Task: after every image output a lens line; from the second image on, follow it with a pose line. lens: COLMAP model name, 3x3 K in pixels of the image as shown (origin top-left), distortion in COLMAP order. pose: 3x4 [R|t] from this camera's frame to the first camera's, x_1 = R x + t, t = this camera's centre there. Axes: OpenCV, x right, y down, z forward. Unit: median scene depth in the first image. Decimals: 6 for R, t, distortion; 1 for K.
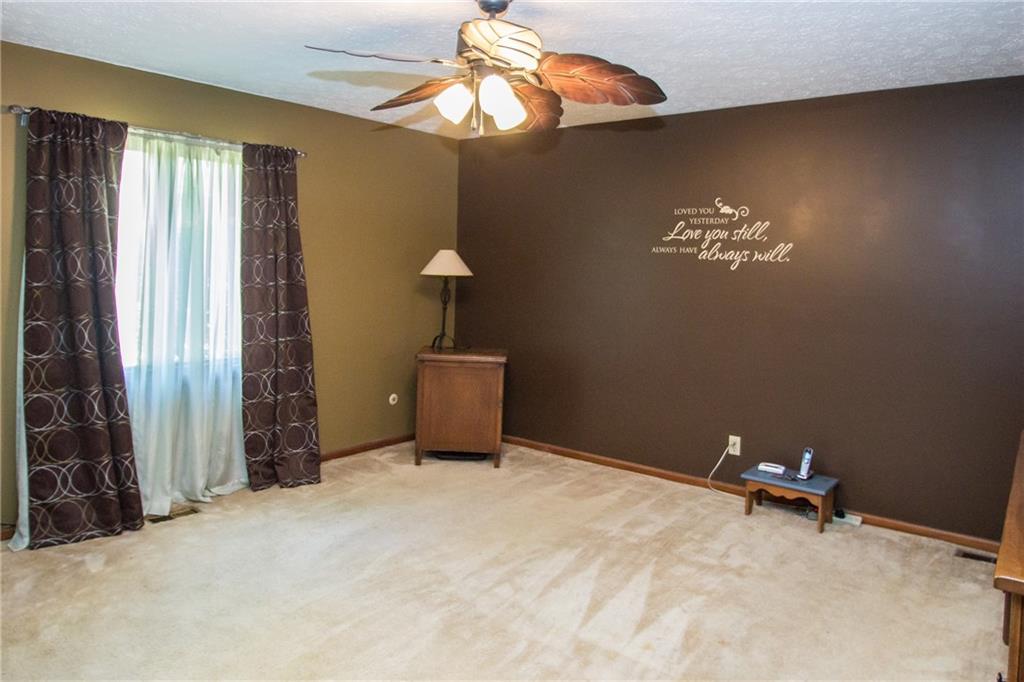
lens RADIAL K [[654.8, 0, 516.4], [0, 654.8, 259.9], [0, 0, 1]] dist [-0.027337, 0.002252]
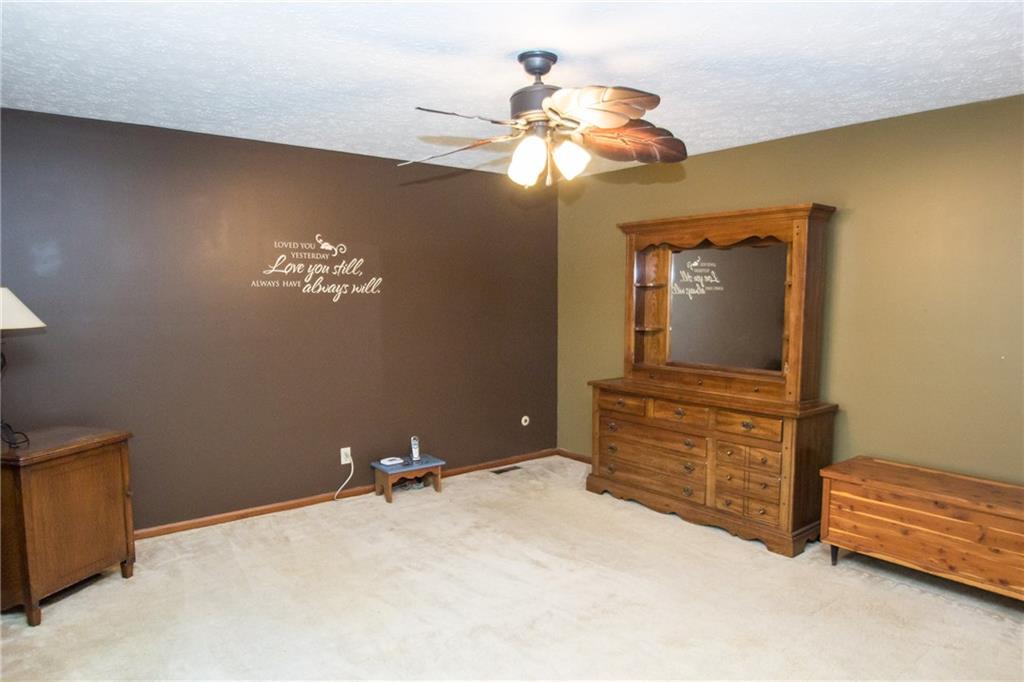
lens RADIAL K [[654.8, 0, 511.8], [0, 654.8, 346.9], [0, 0, 1]] dist [-0.027337, 0.002252]
pose [[0.264731, -0.108827, 0.958162, -0.651414], [0.000033, 0.993613, 0.112845, -0.033141], [-0.964322, -0.029842, 0.263043, 0.417351]]
